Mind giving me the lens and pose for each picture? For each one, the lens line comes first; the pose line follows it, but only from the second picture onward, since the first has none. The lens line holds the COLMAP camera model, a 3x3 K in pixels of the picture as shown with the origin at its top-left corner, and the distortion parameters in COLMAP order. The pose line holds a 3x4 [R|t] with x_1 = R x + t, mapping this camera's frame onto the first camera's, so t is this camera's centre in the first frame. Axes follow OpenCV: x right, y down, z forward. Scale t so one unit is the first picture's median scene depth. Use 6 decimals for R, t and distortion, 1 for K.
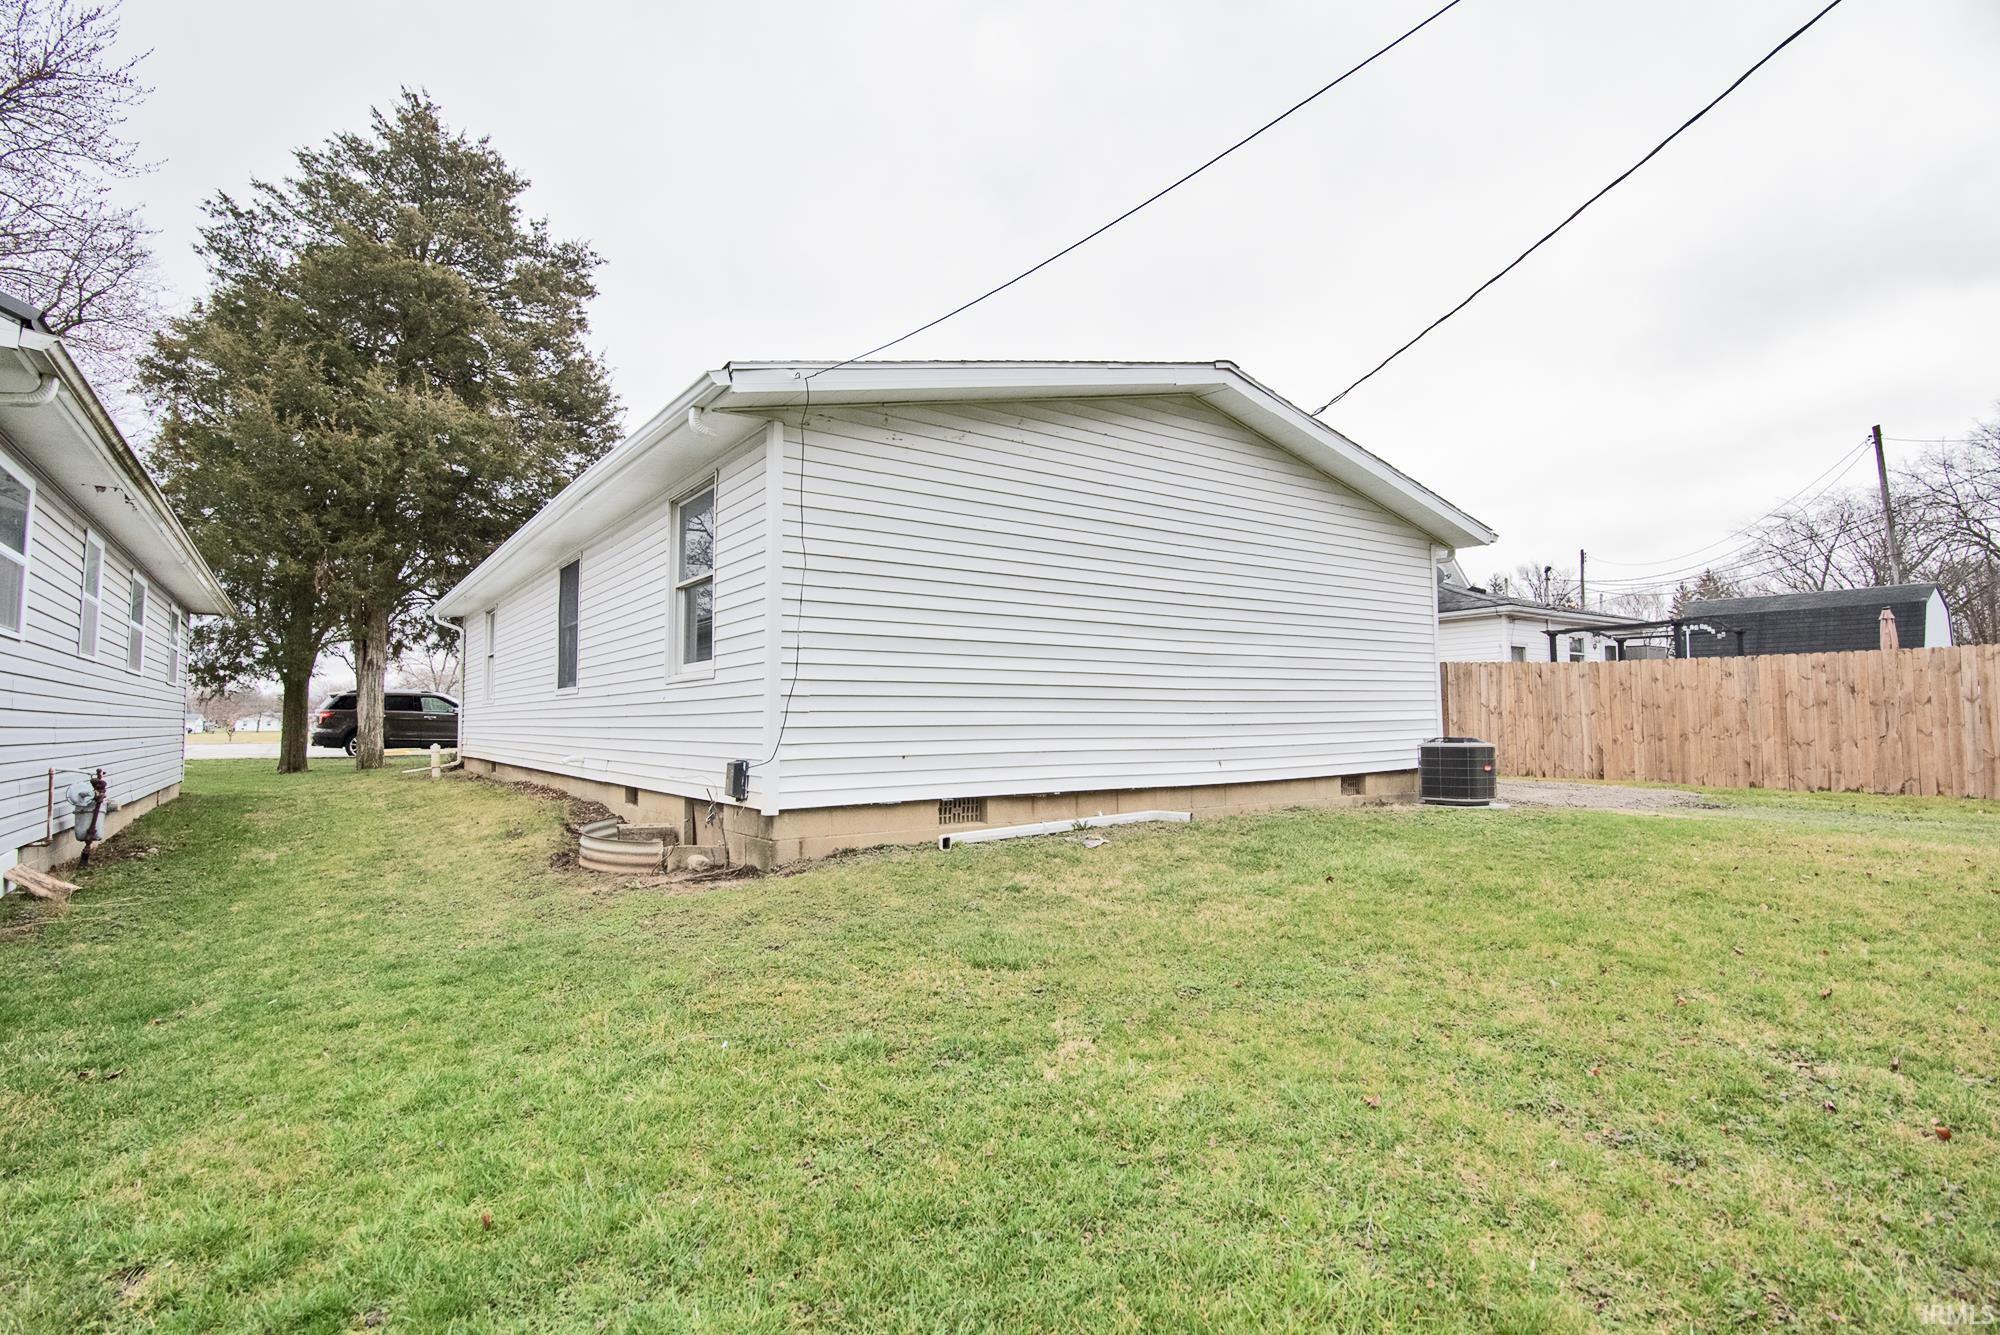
lens RADIAL K [[987.5, 0, 990.4], [0, 987.5, 665.6], [0, 0, 1]] dist [-0.025084, 0.000486]
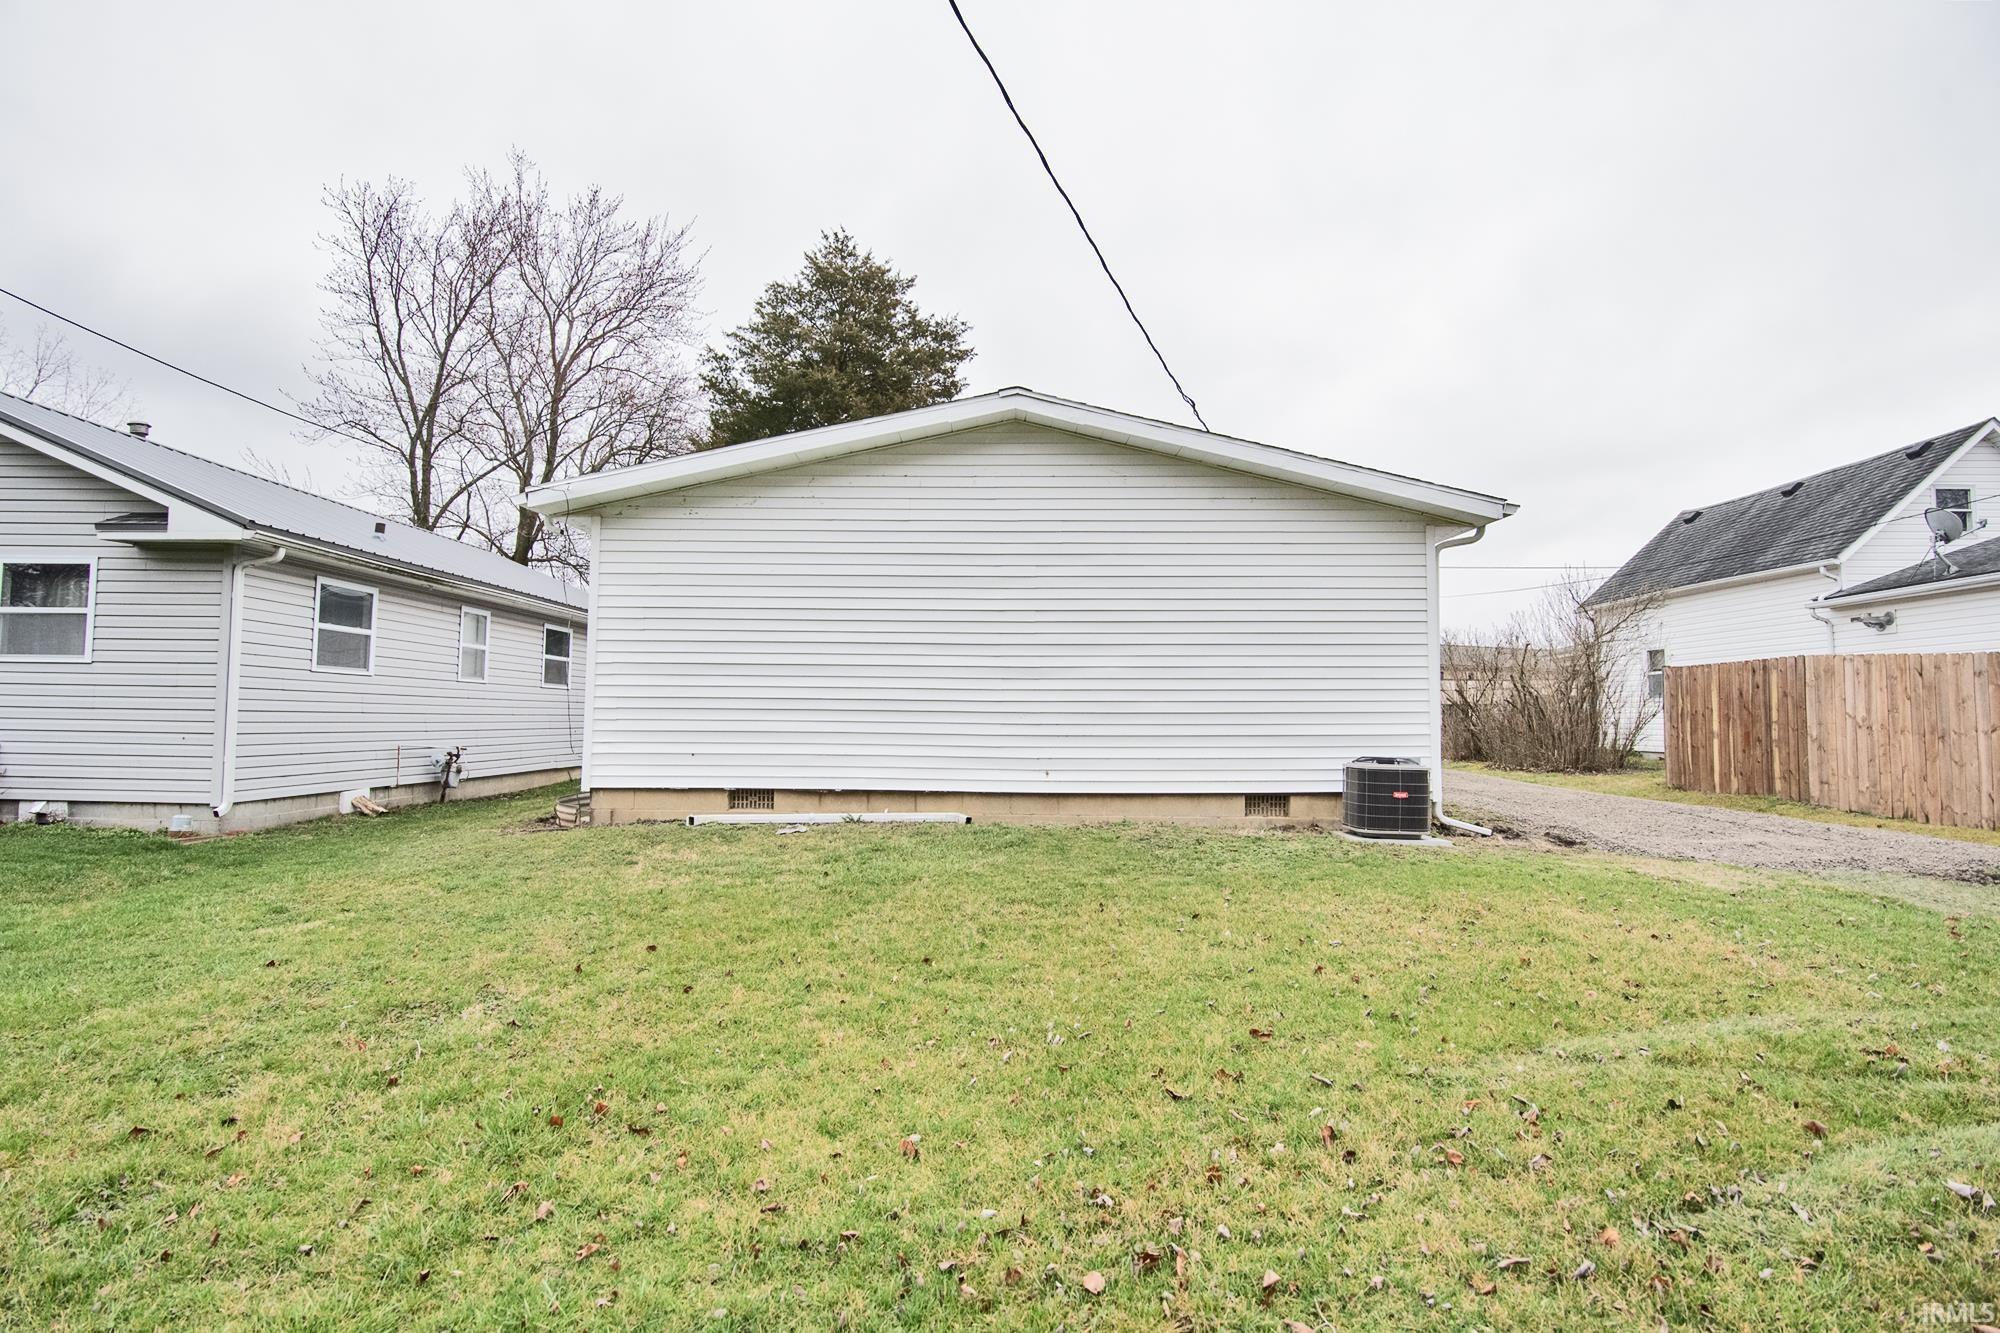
lens RADIAL K [[987.5, 0, 990.4], [0, 987.5, 664.6], [0, 0, 1]] dist [-0.025084, 0.000486]
pose [[0.810999, -0.018354, -0.584760, 0.705935], [0.019654, 0.999798, -0.004123, -0.009994], [0.584718, -0.008149, 0.811196, 0.115858]]
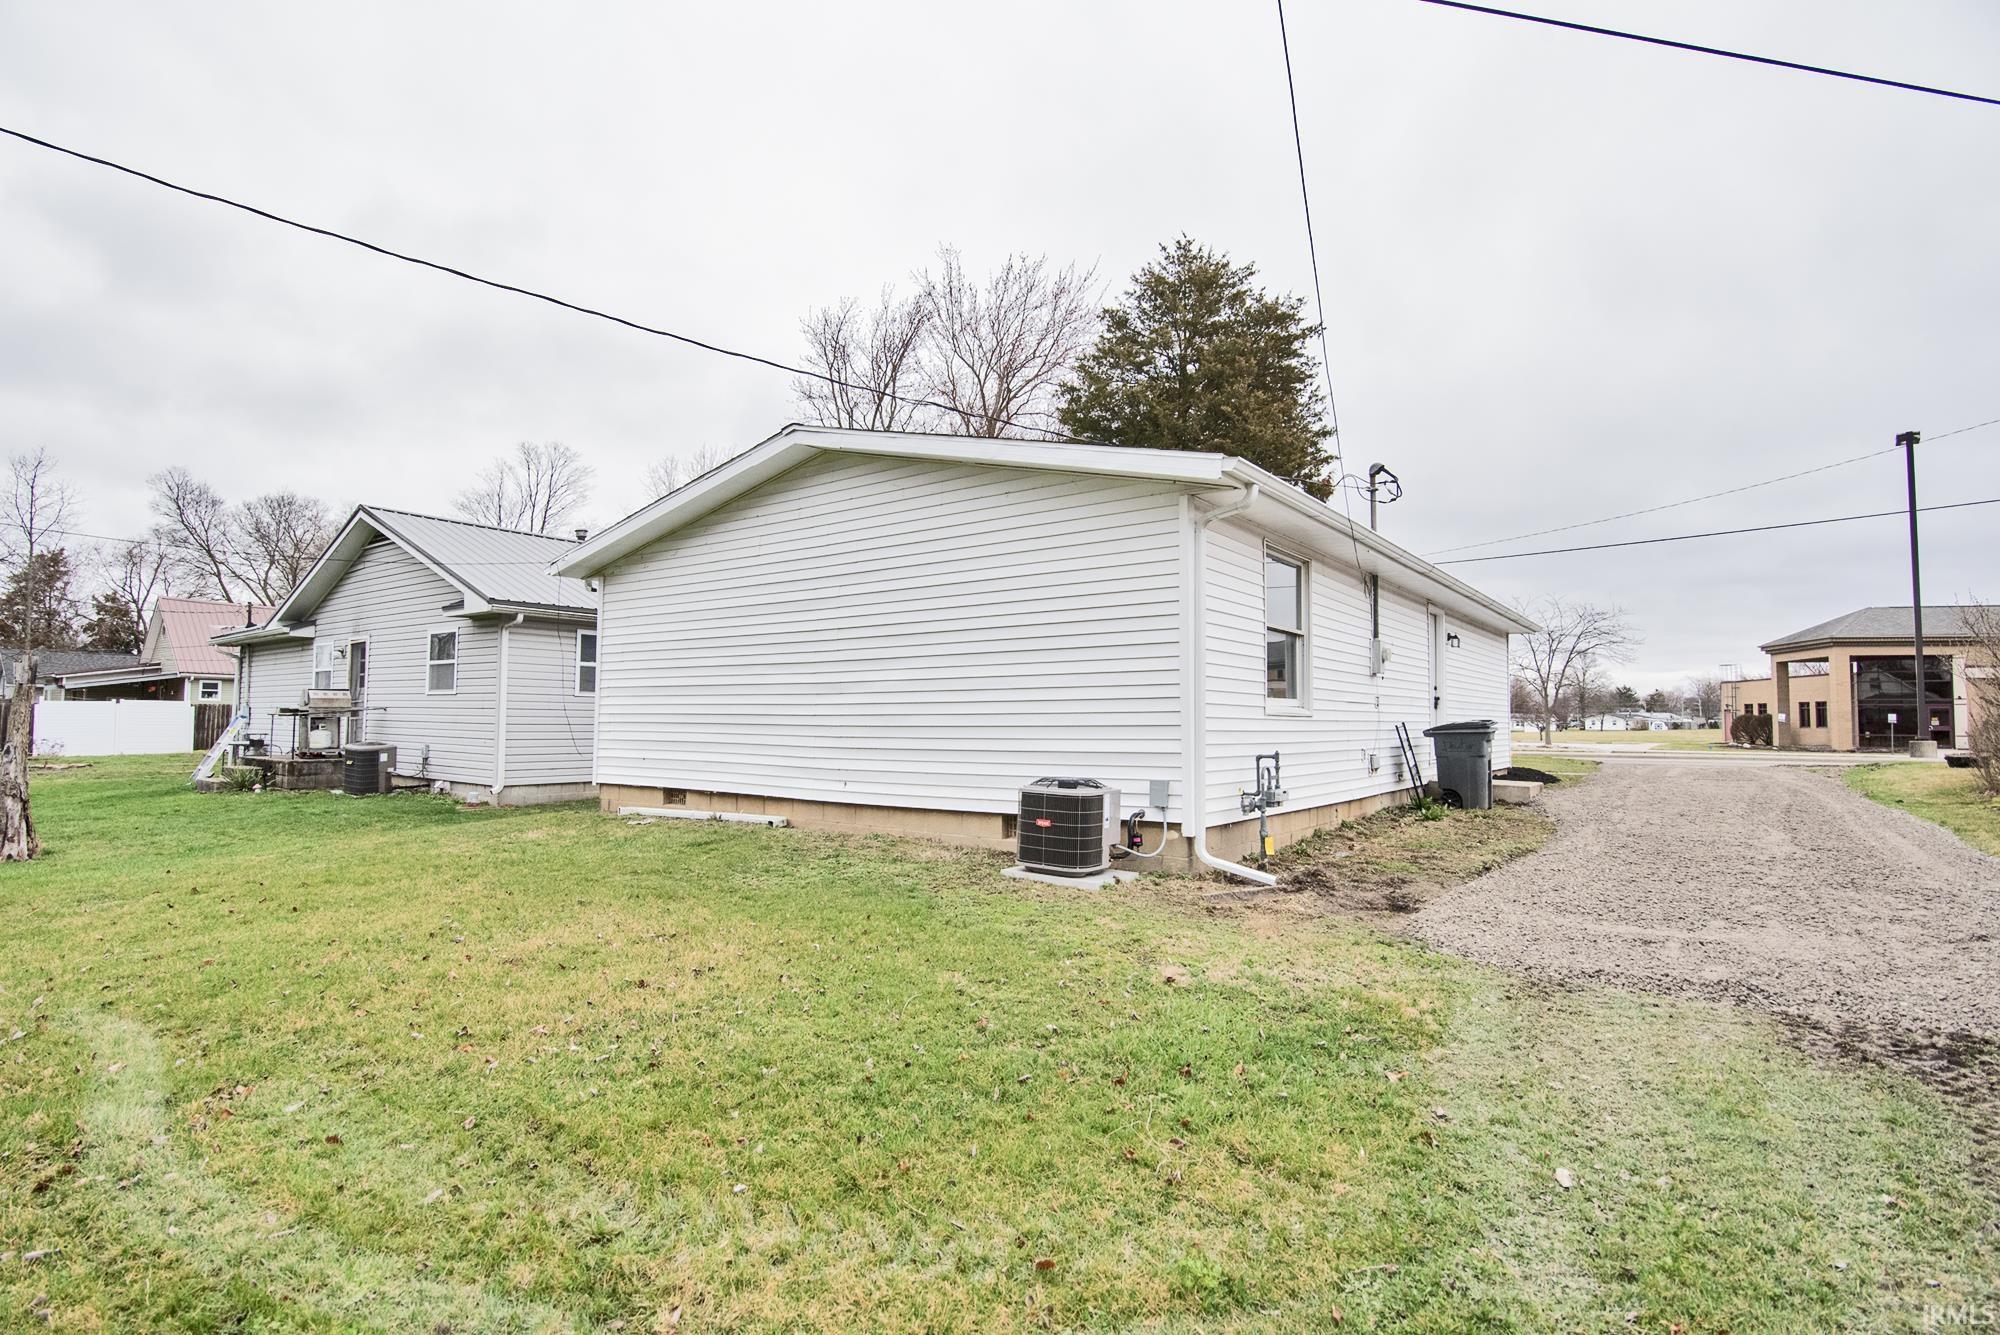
lens RADIAL K [[970.6, 0, 1000.0], [0, 970.6, 667.5], [0, 0, 1]] dist [-0.018562, 0.000196]
pose [[0.310475, -0.039889, -0.949744, 1.156101], [0.048273, 0.998492, -0.026155, 0.007085], [0.949355, -0.037727, 0.311933, 0.745449]]
